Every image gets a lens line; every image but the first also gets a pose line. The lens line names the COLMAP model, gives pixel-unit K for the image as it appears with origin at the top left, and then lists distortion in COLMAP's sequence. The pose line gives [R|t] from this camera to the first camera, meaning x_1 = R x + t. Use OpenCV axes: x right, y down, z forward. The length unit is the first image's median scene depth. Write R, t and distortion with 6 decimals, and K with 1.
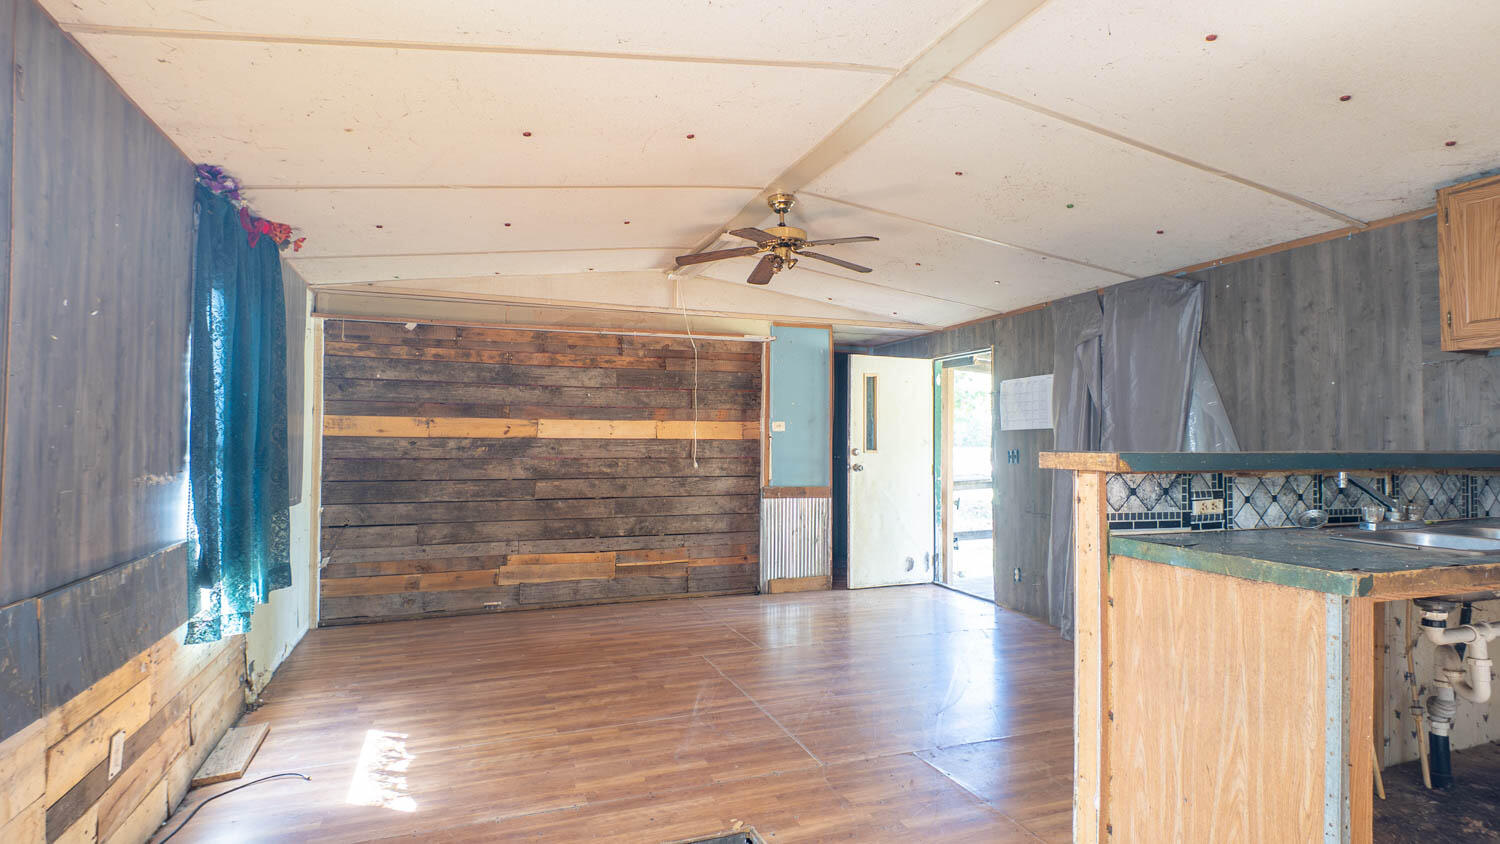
lens RADIAL K [[793.2, 0, 750.0], [0, 793.2, 422.0], [0, 0, 1]] dist [-0.004564, -0.002181]
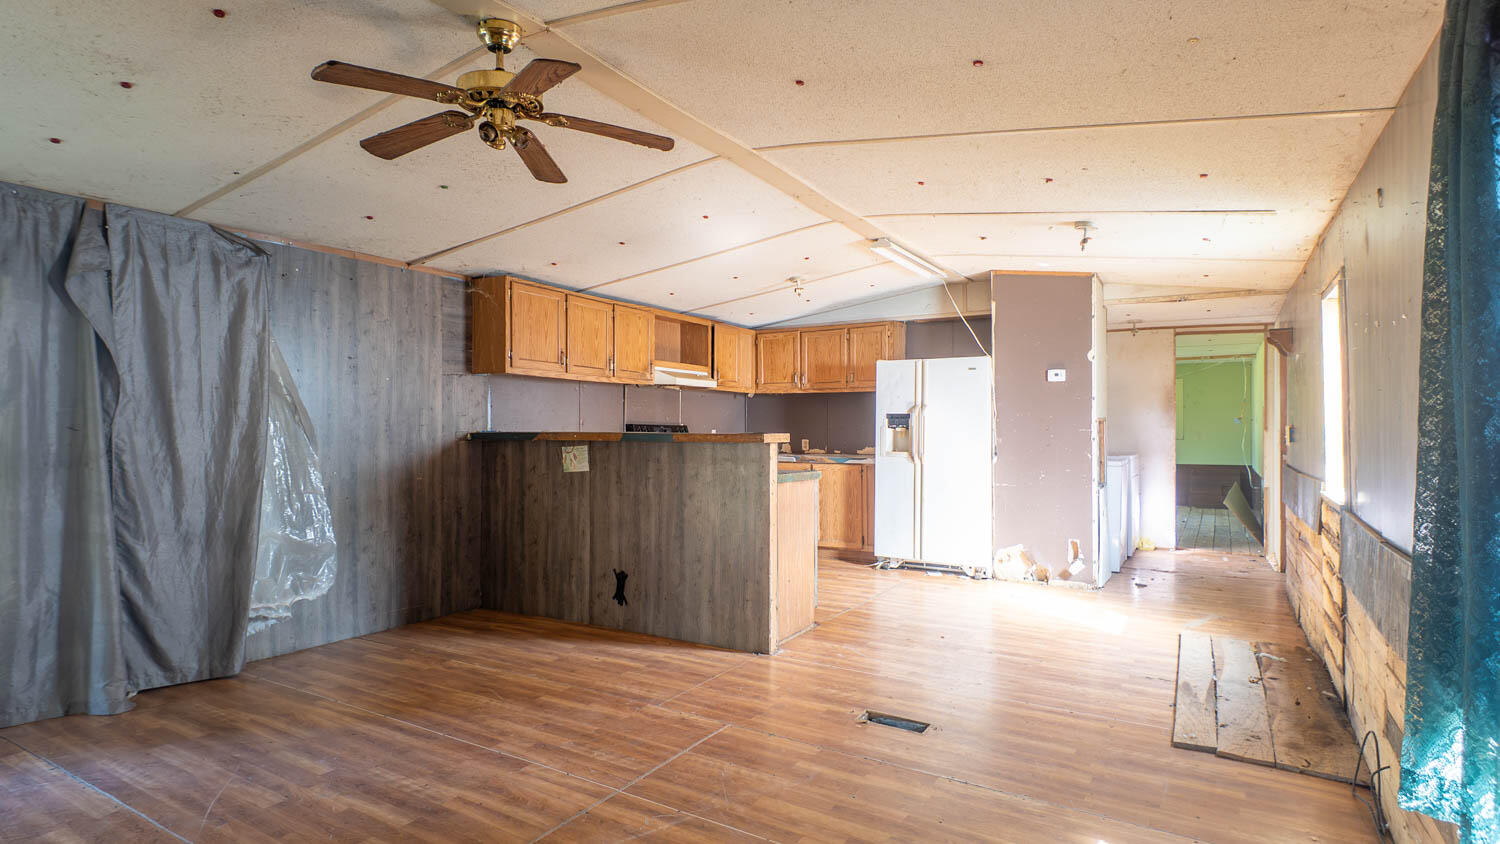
lens RADIAL K [[863.7, 0, 750.0], [0, 863.7, 422.0], [0, 0, 1]] dist [0.049408, -0.051168]
pose [[-0.667034, 0.005455, 0.745007, -0.772390], [-0.021557, 0.999413, -0.026619, 0.049455], [-0.744715, -0.033816, -0.666525, 1.699102]]
